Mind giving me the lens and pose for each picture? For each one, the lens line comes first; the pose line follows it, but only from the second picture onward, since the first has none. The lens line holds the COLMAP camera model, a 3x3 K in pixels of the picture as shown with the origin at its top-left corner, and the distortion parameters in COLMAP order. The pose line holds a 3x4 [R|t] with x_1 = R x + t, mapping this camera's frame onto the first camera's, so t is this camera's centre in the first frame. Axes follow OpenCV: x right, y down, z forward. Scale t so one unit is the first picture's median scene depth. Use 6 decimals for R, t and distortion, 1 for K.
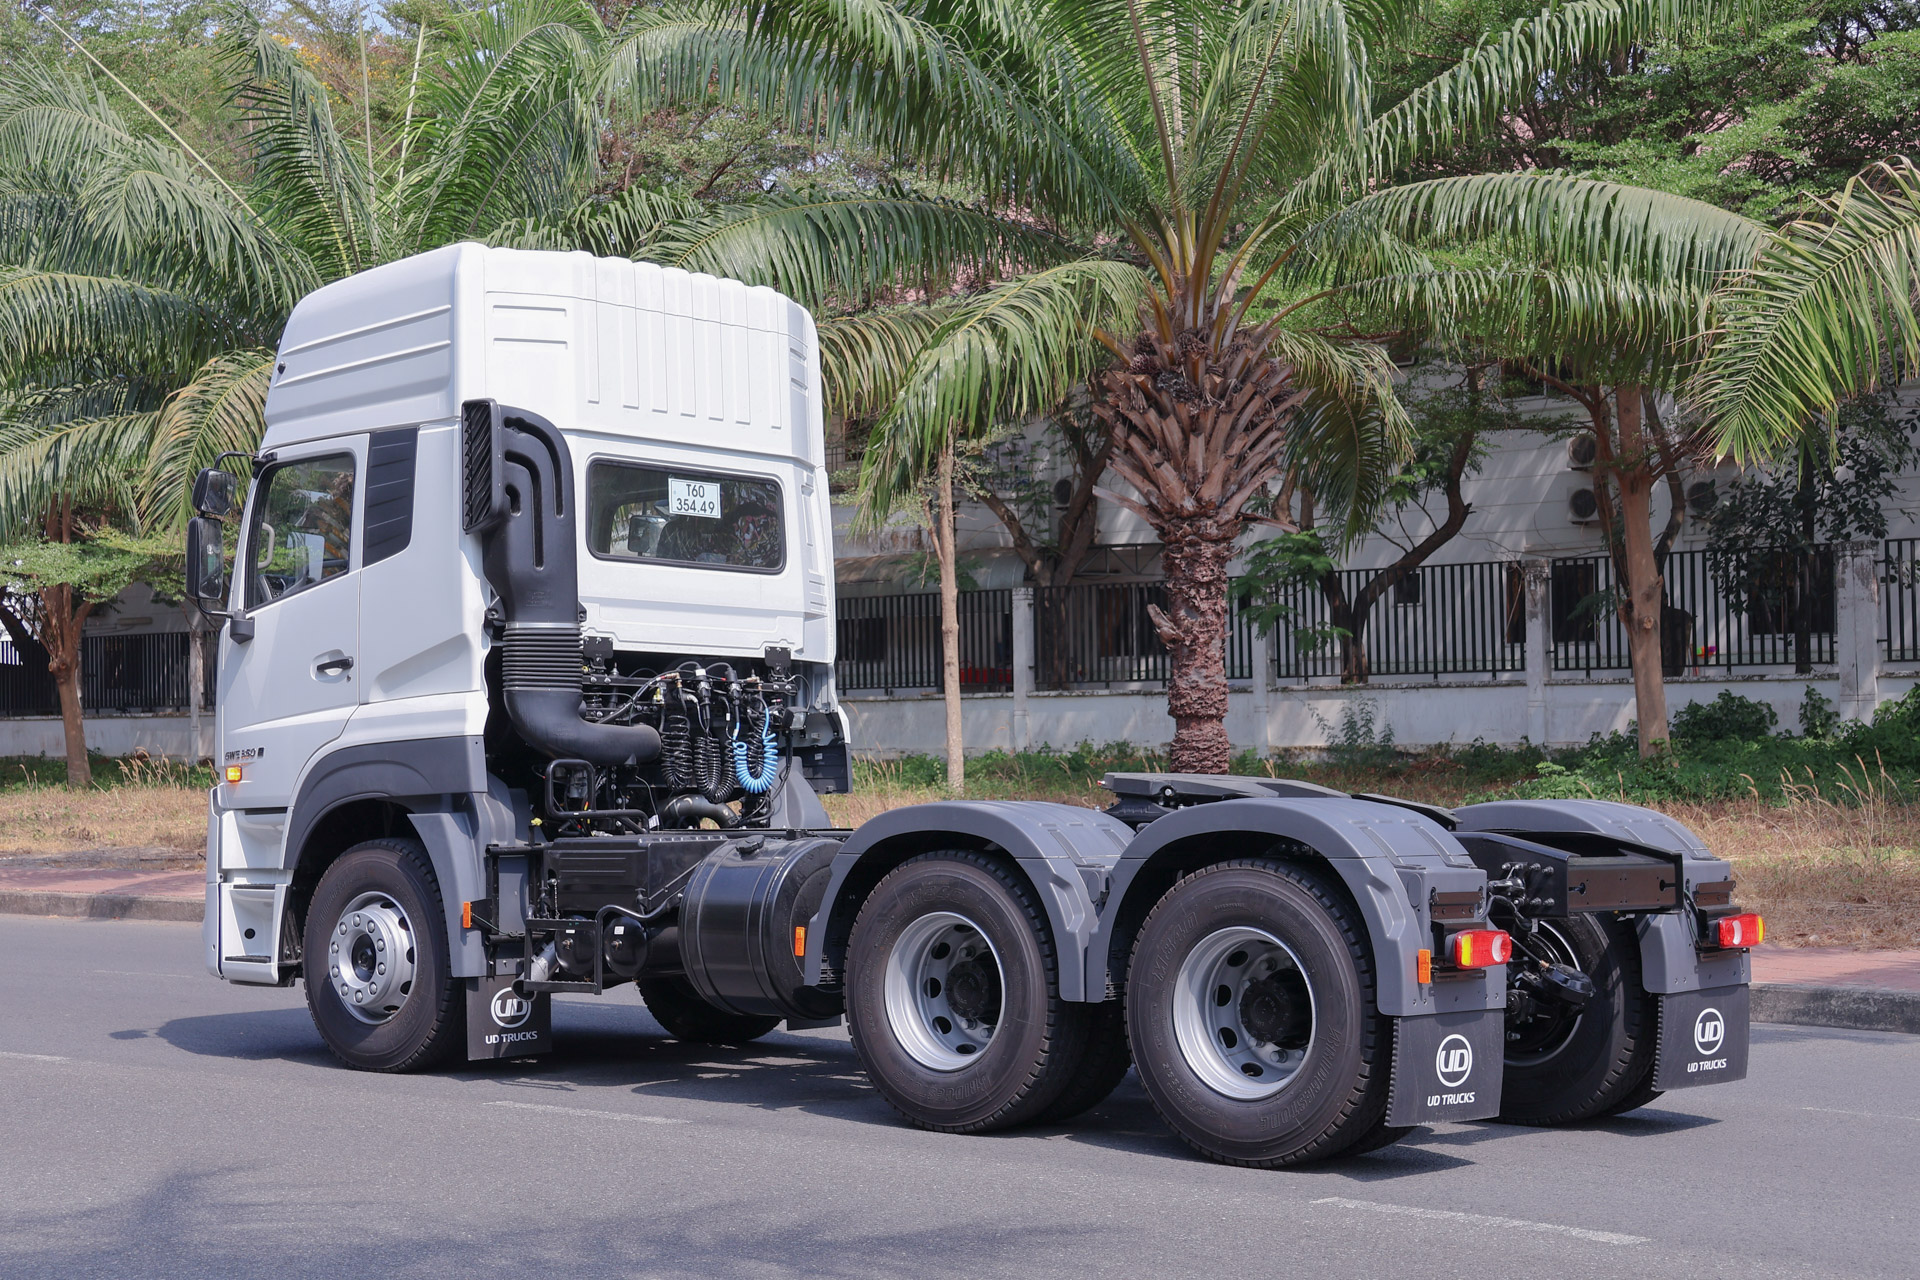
lens RADIAL K [[3150.8, 0, 963.2], [0, 3150.8, 664.7], [0, 0, 1]] dist [0.164852, 0.088811]
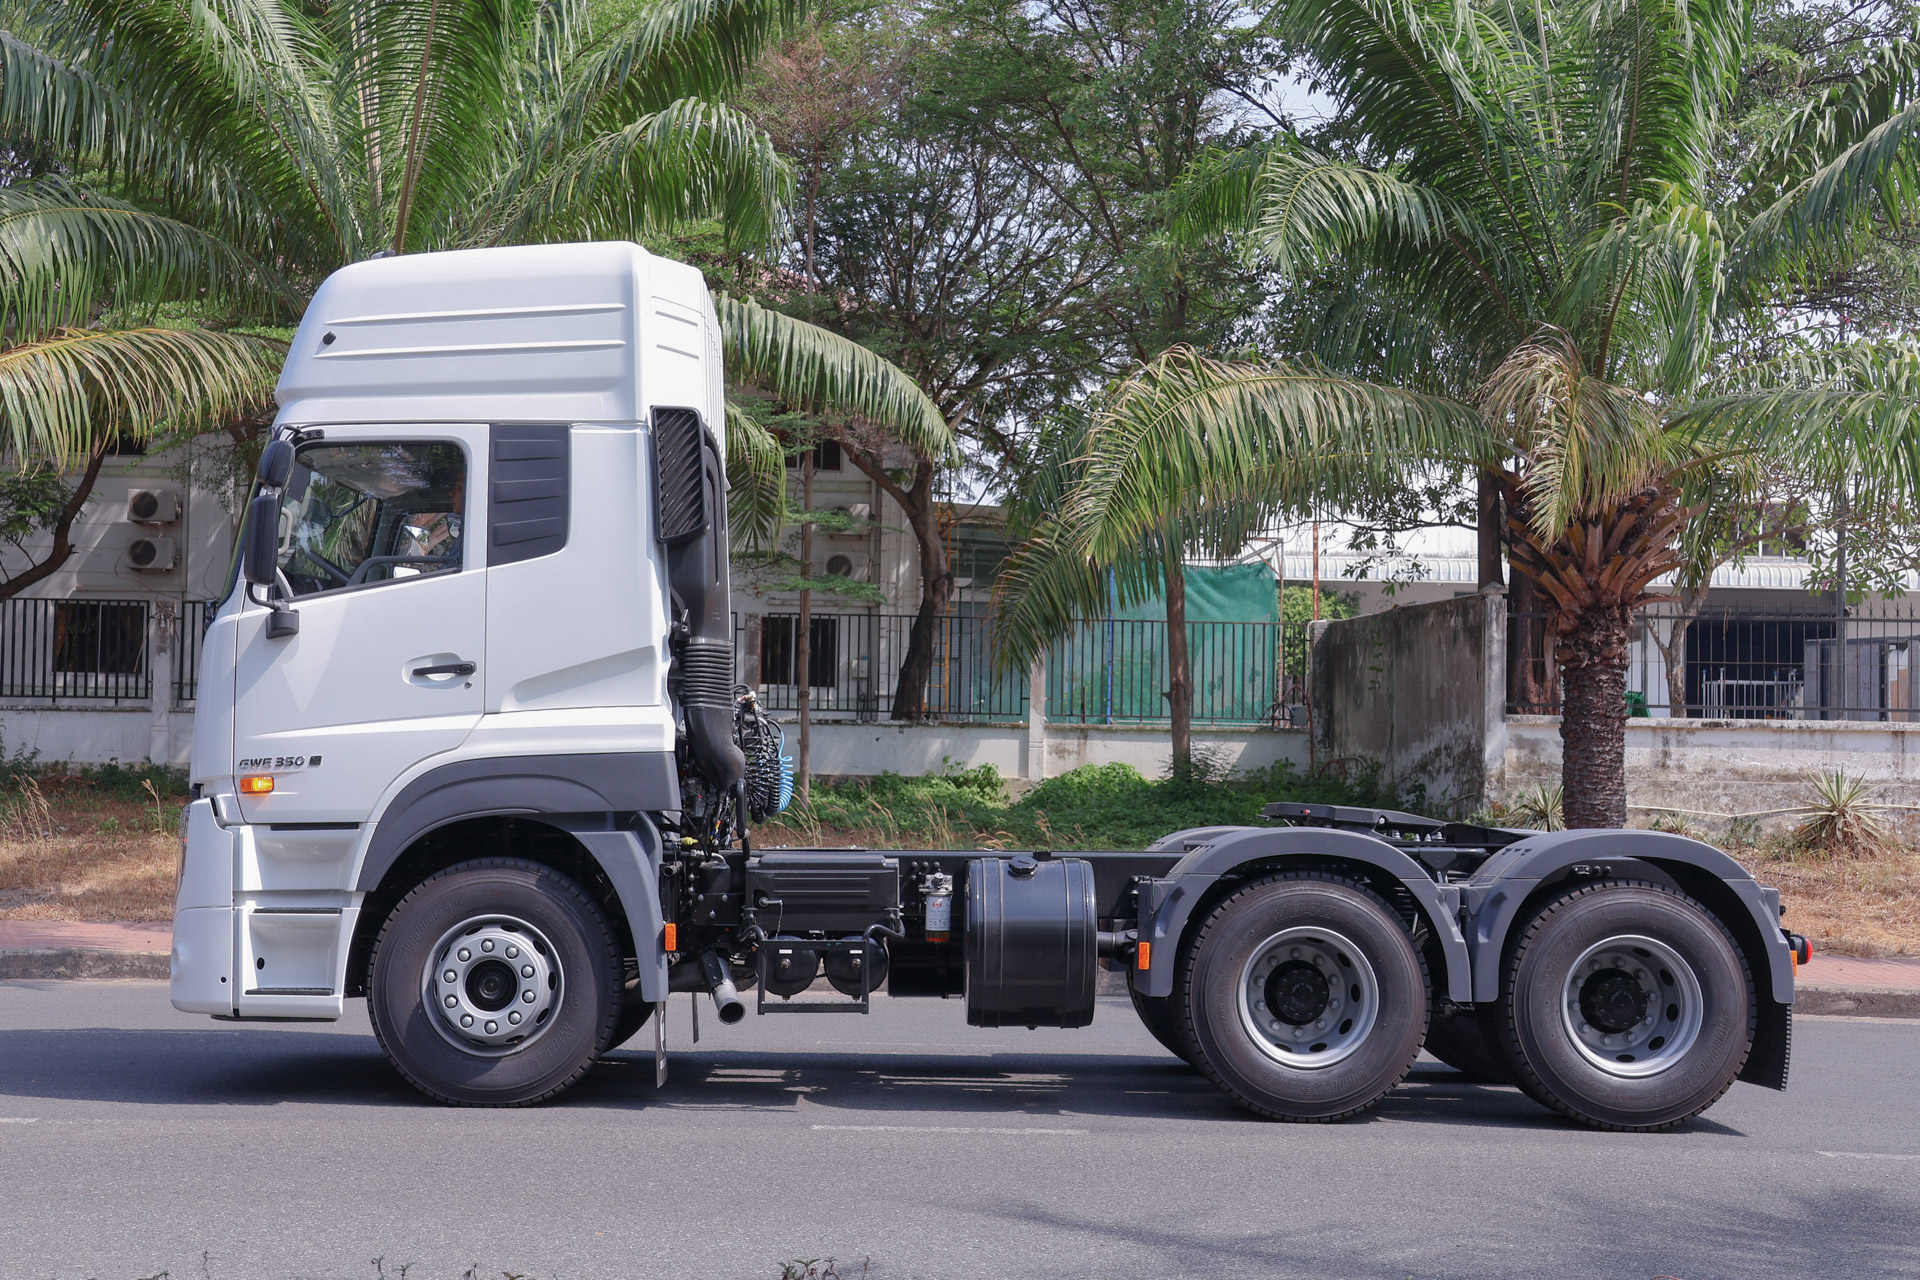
lens RADIAL K [[2524.3, 0, 961.0], [0, 2524.3, 674.5], [0, 0, 1]] dist [0.123517, -0.008626]
pose [[0.718888, 0.049109, 0.693389, -0.605261], [-0.041570, 0.998753, -0.027637, 0.015792], [-0.693881, -0.008956, 0.720034, 0.363363]]
